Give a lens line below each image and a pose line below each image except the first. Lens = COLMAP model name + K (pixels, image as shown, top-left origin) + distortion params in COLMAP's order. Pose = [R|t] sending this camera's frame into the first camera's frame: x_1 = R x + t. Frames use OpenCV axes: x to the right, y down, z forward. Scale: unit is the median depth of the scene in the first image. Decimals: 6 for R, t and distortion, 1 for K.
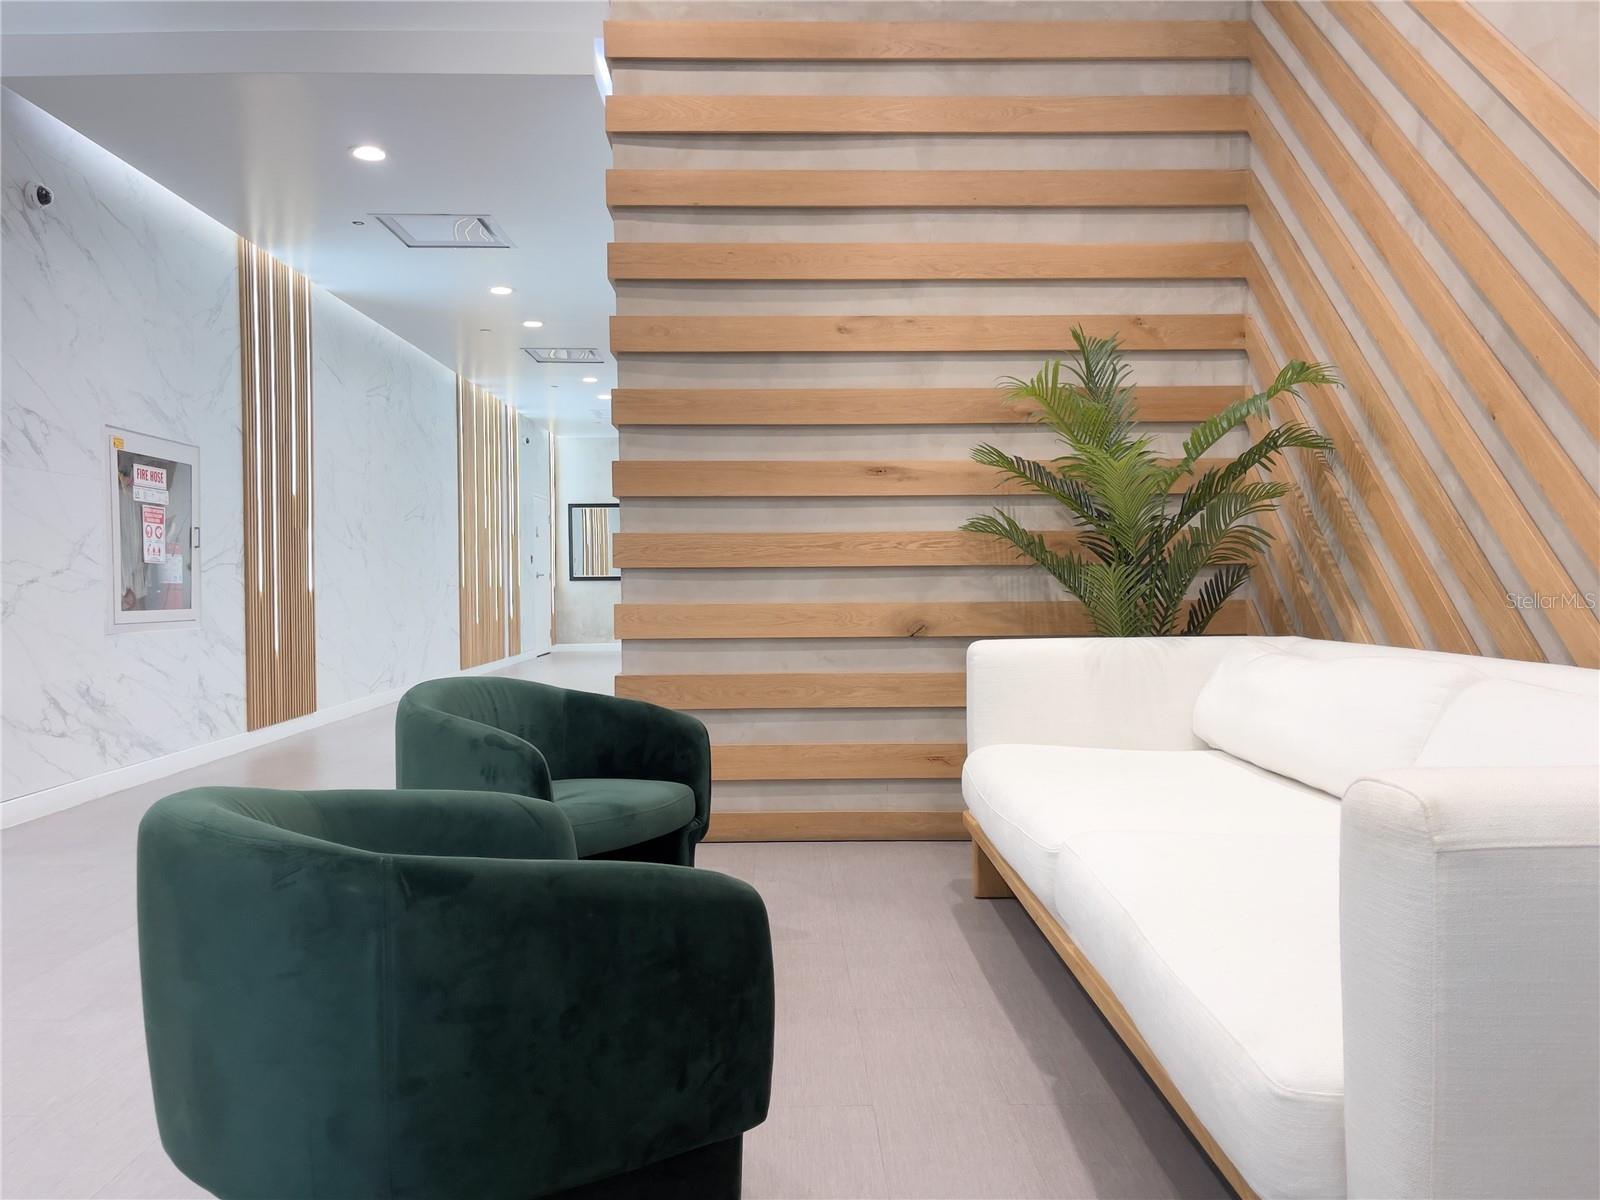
lens RADIAL K [[1188.7, 0, 798.7], [0, 1188.7, 607.6], [0, 0, 1]] dist [0.006353, 0.001325]
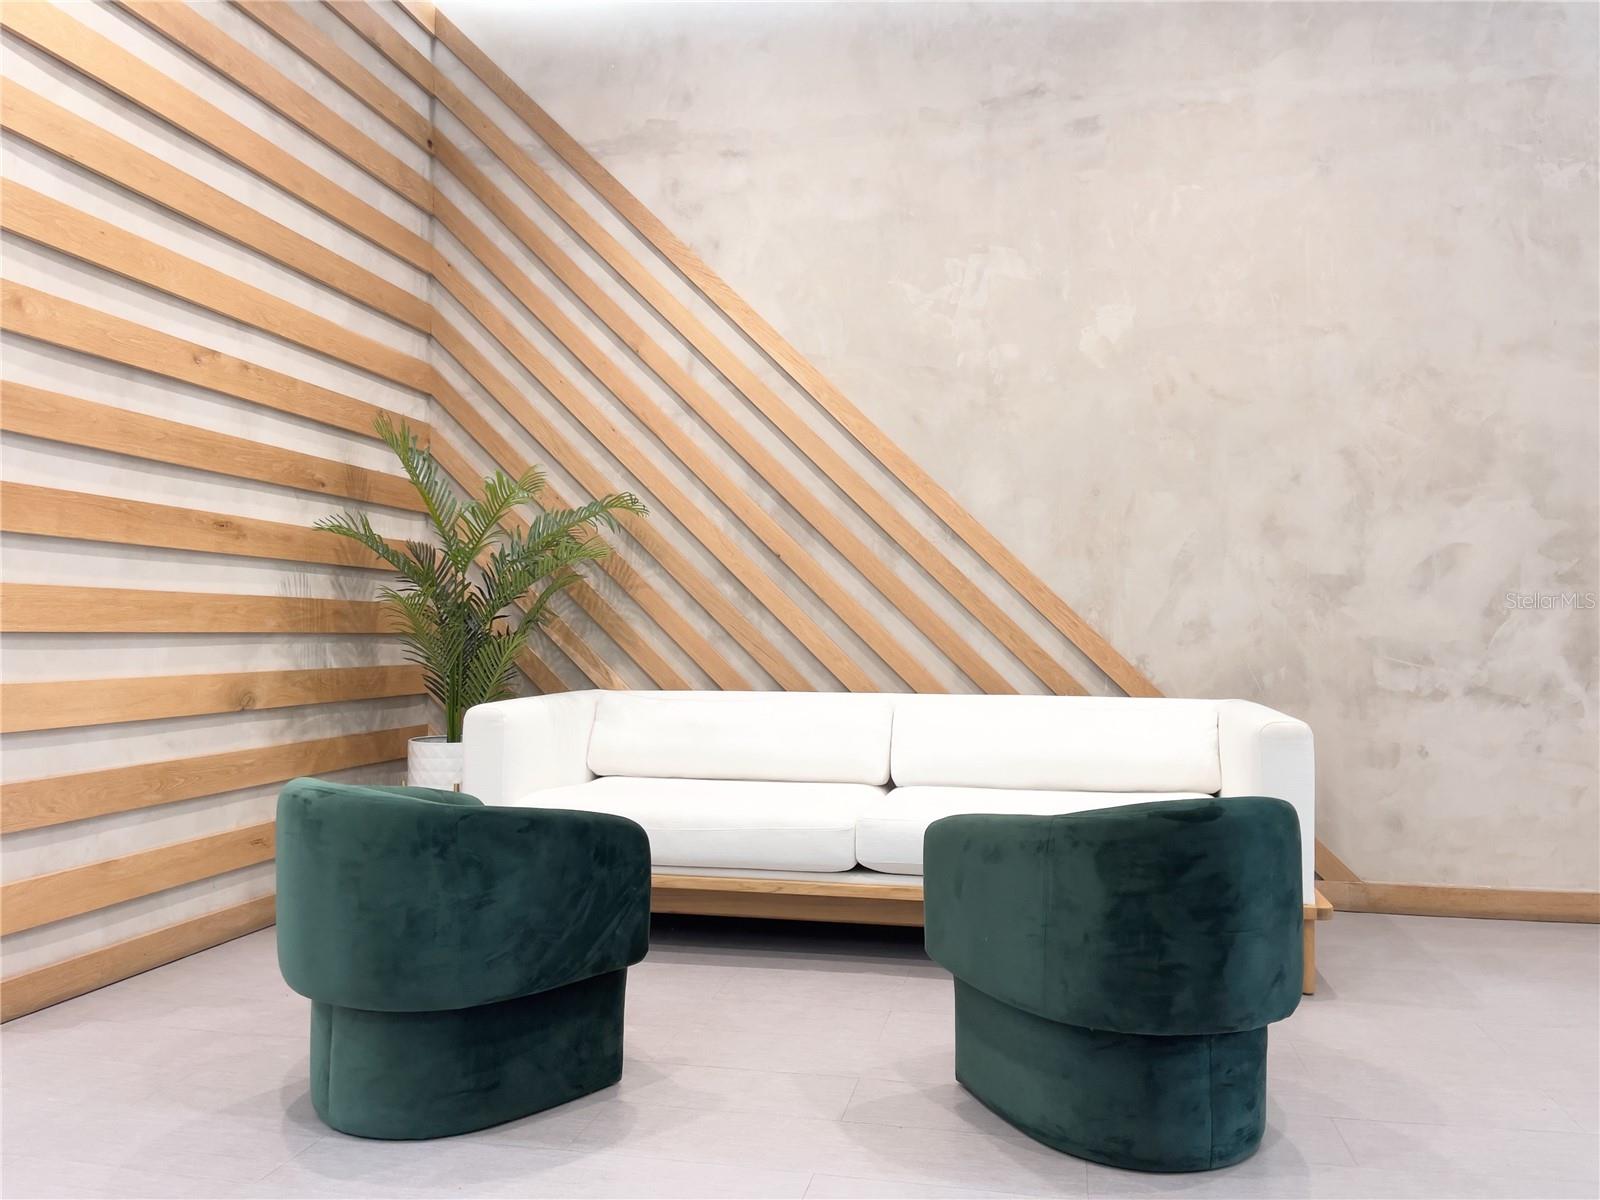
lens RADIAL K [[1188.7, 0, 797.5], [0, 1188.7, 591.9], [0, 0, 1]] dist [0.006353, 0.001325]
pose [[0.236413, 0.041595, 0.970762, -0.690537], [0.020623, 0.998643, -0.047812, -0.013723], [-0.971434, 0.031323, 0.235234, 0.368895]]
